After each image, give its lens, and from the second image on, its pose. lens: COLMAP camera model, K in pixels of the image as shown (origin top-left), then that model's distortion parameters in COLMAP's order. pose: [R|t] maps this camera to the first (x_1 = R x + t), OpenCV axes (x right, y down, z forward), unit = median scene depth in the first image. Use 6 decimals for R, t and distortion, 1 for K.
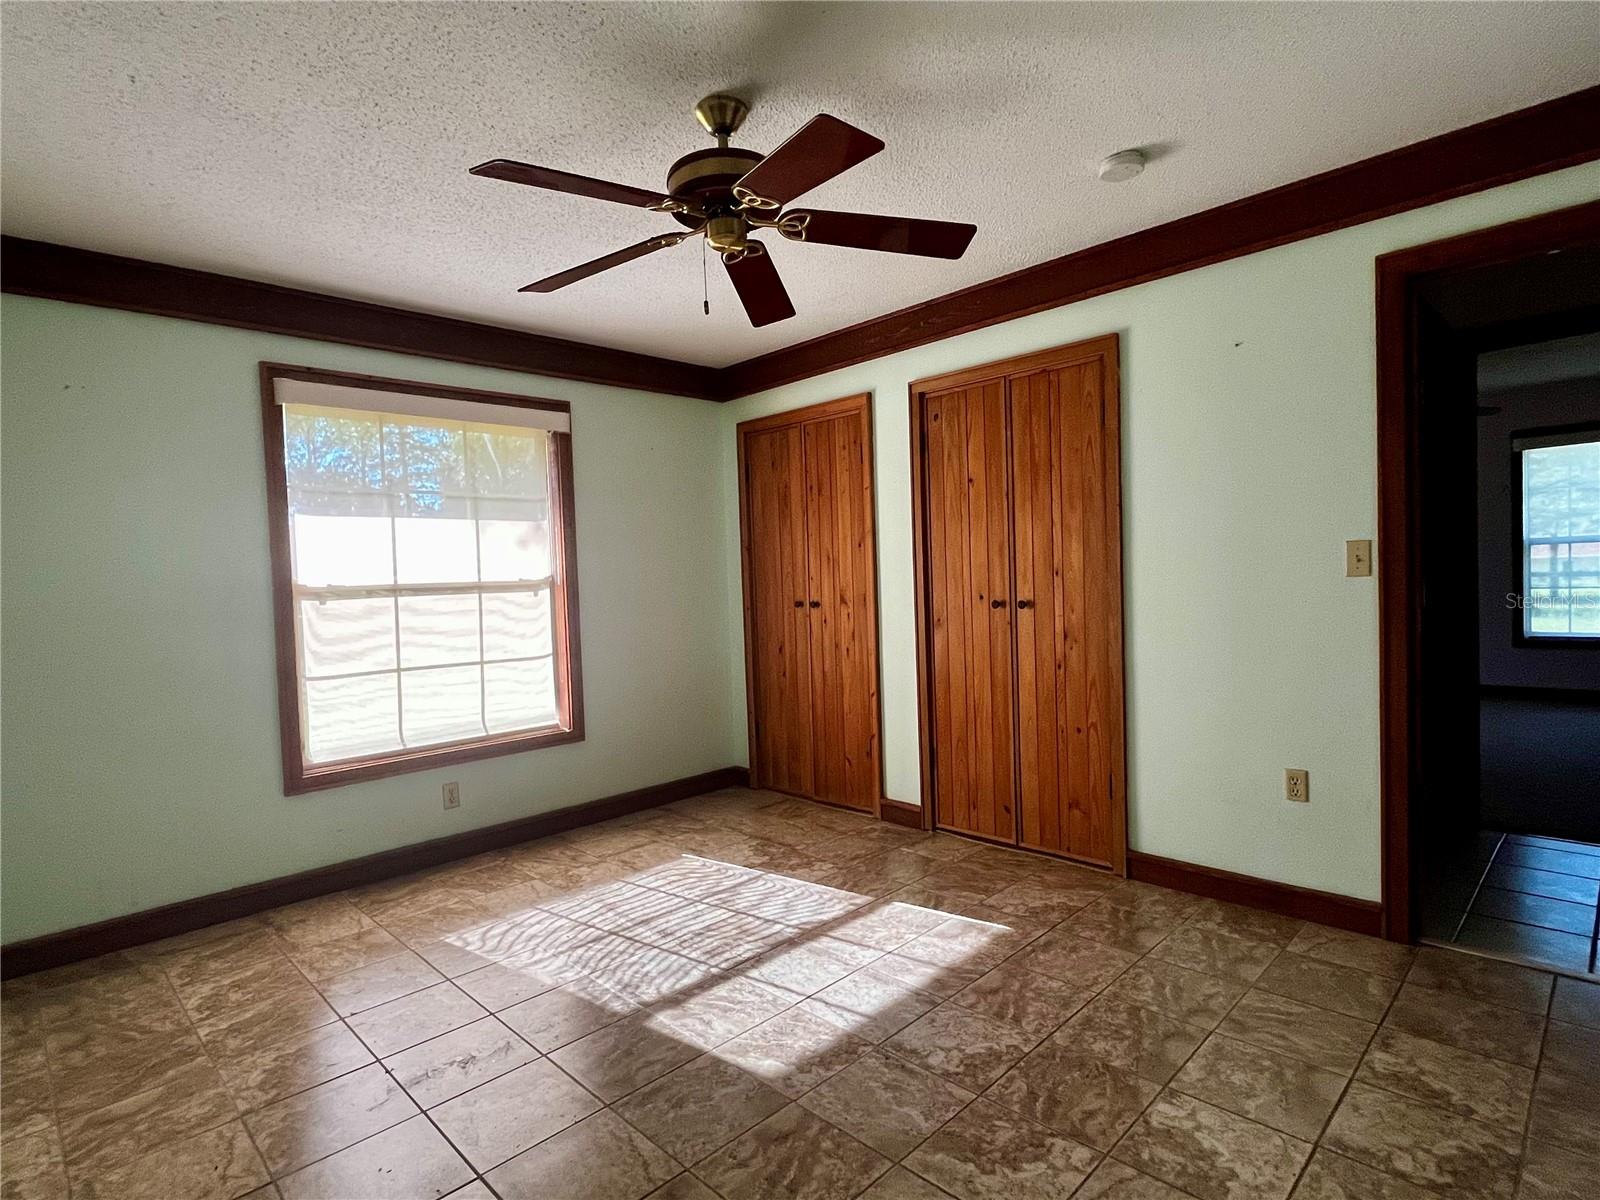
lens RADIAL K [[832.8, 0, 800.5], [0, 832.8, 600.9], [0, 0, 1]] dist [-0.003656, 0.000499]
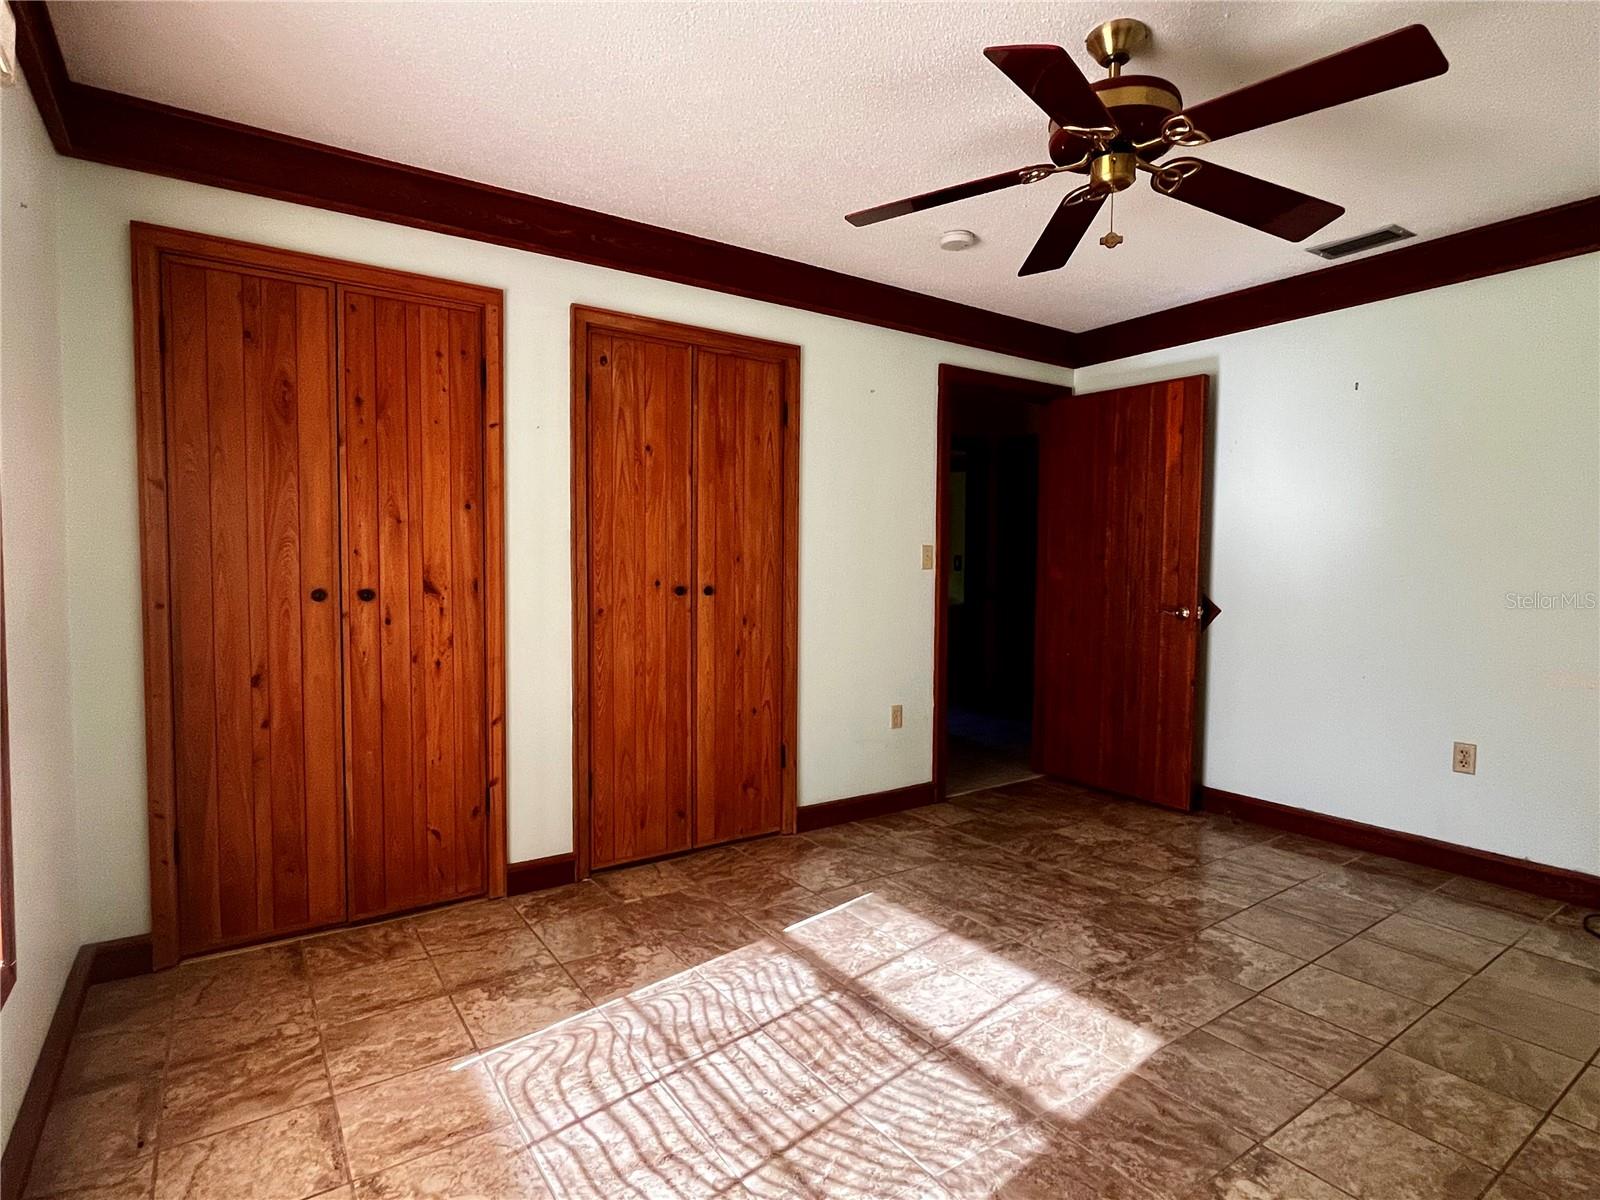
lens RADIAL K [[832.8, 0, 801.0], [0, 832.8, 601.9], [0, 0, 1]] dist [-0.003656, 0.000499]
pose [[0.172274, -0.009874, 0.985000, -0.731293], [0.014971, 0.999861, 0.007404, 0.013060], [-0.984935, 0.013471, 0.172398, 0.820207]]
